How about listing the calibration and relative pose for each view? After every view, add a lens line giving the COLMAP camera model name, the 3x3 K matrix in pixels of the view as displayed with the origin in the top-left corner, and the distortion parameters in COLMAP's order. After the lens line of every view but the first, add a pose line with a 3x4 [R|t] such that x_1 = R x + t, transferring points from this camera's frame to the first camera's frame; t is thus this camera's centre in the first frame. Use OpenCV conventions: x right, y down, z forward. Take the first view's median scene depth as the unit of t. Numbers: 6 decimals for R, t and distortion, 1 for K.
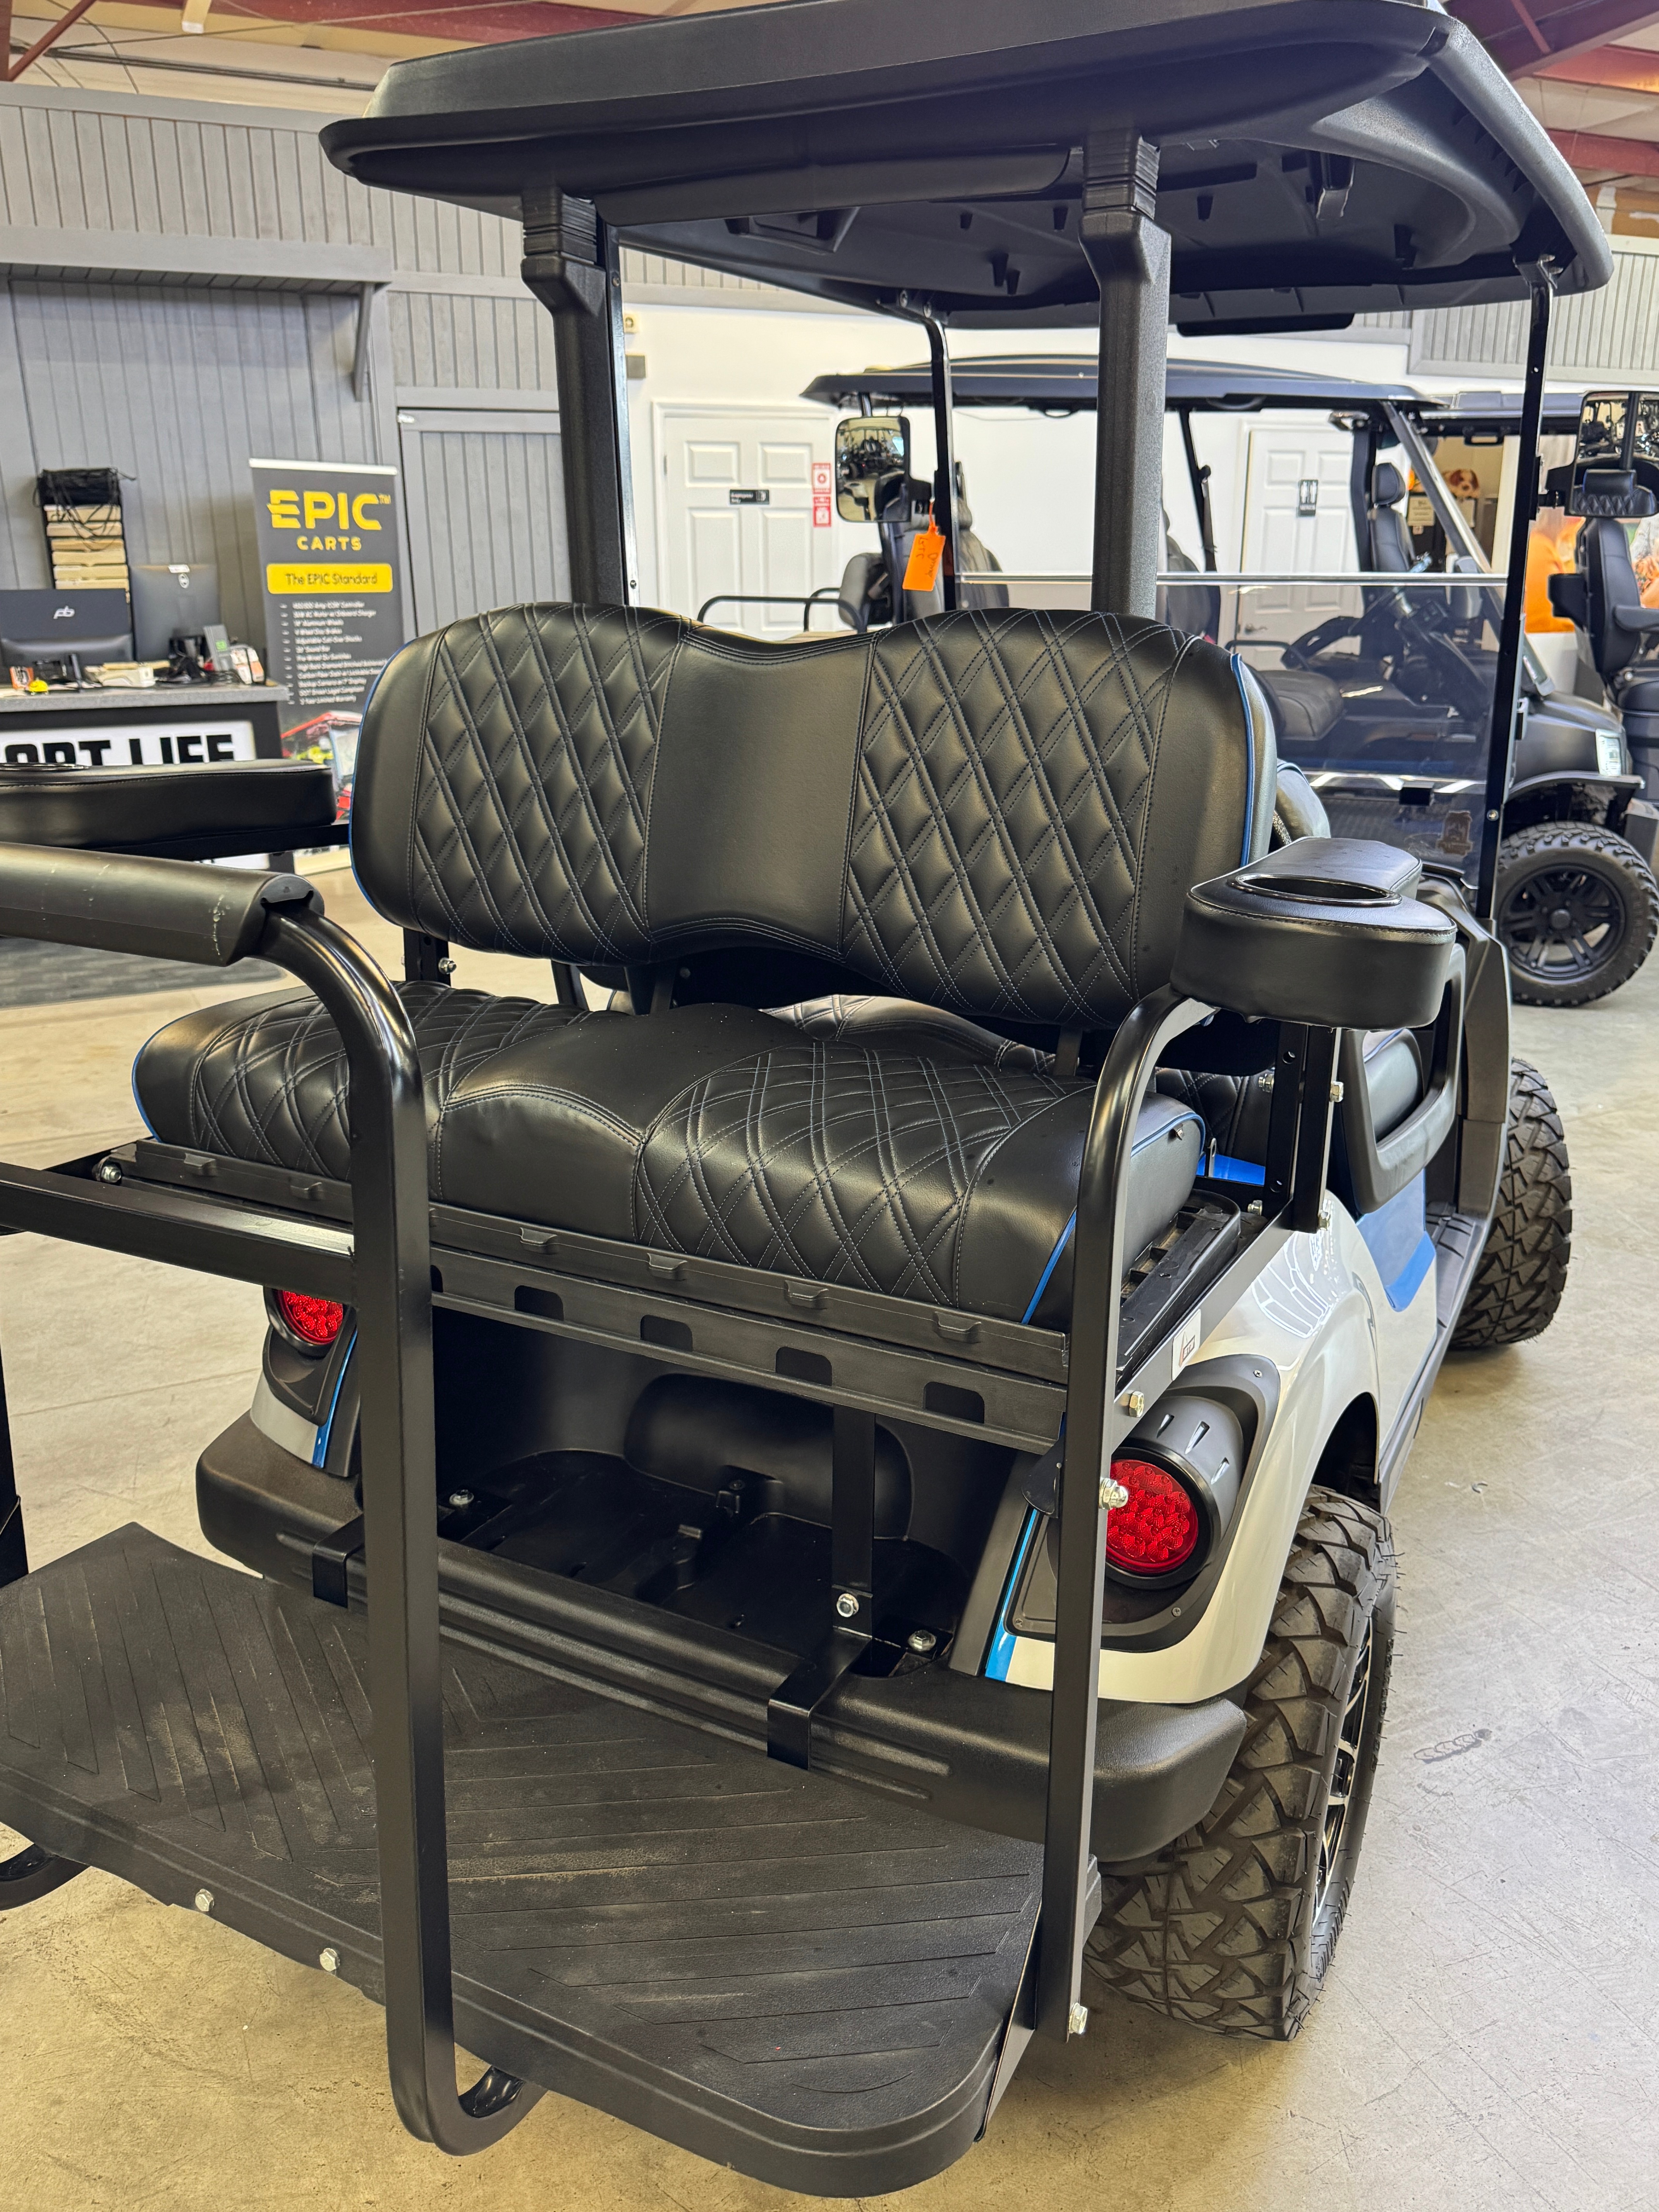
lens RADIAL K [[1759.5, 0, 833.1], [0, 1759.5, 1106.7], [0, 0, 1]] dist [0.004915, -0.014293]
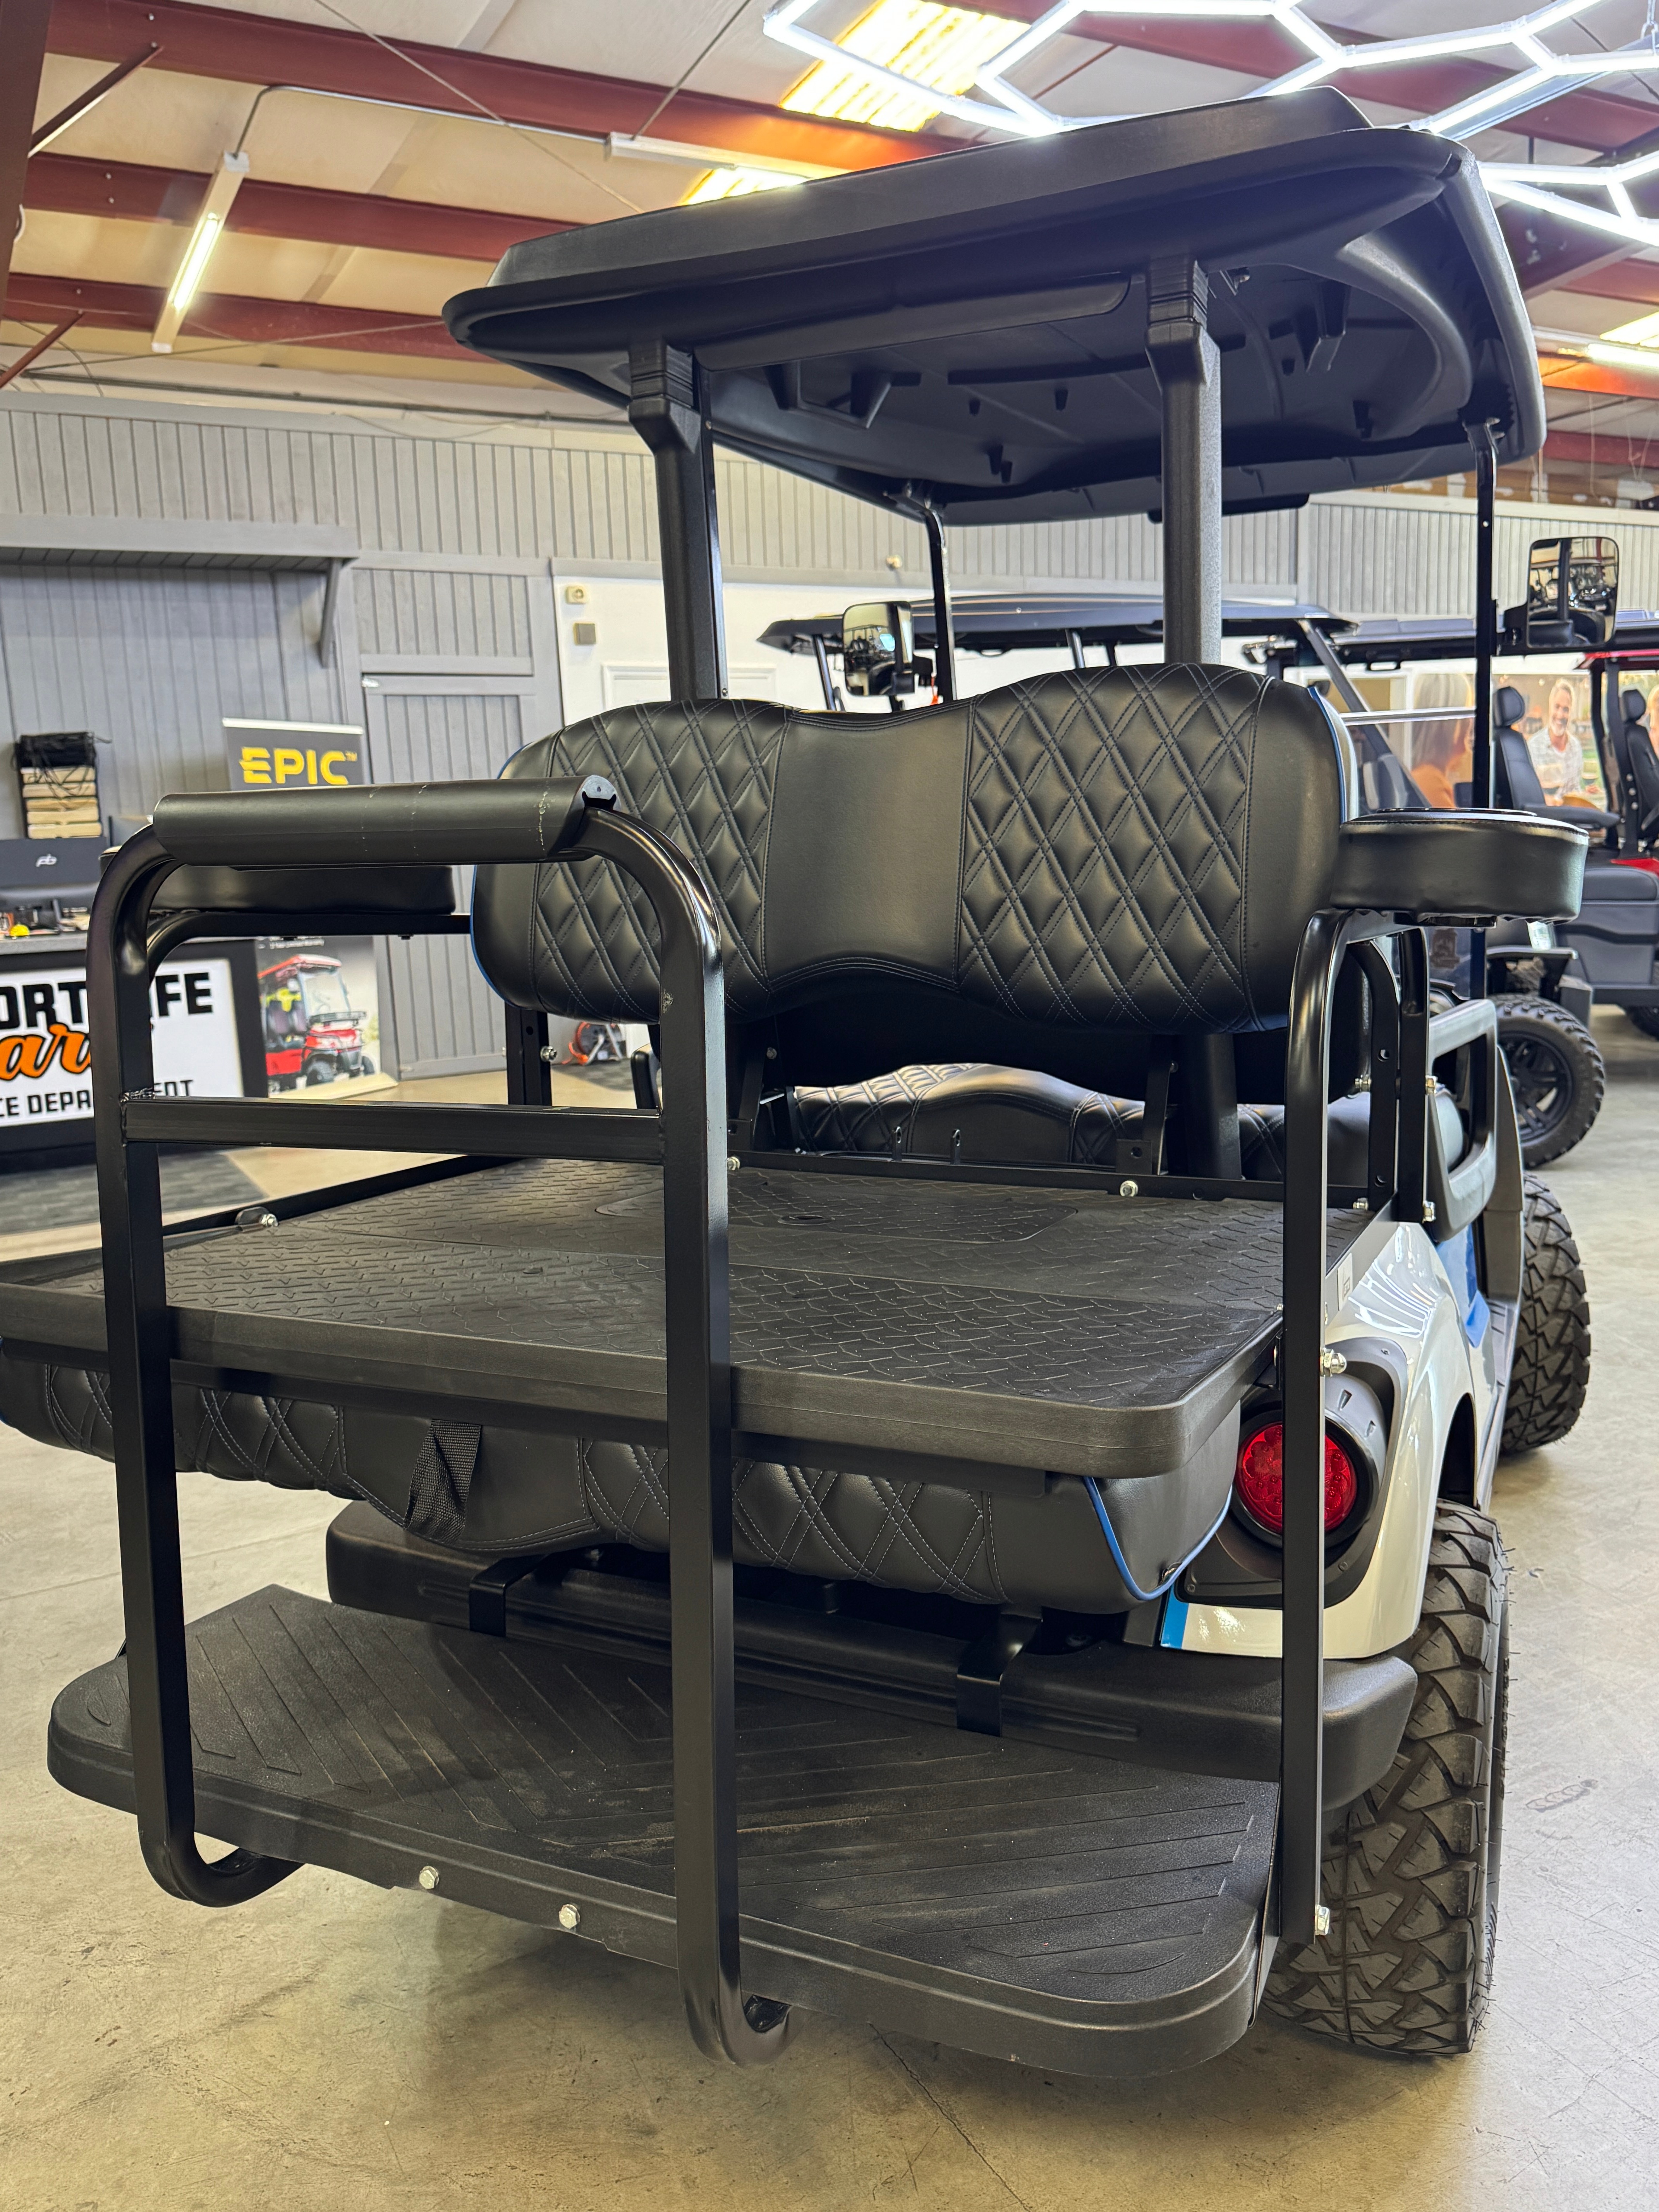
lens RADIAL K [[1759.5, 0, 824.7], [0, 1759.5, 1099.0], [0, 0, 1]] dist [0.004915, -0.014293]
pose [[0.998203, -0.040301, 0.044353, -0.114179], [0.046757, 0.986686, -0.155768, 0.130941], [-0.037485, 0.157562, 0.986797, -0.040778]]
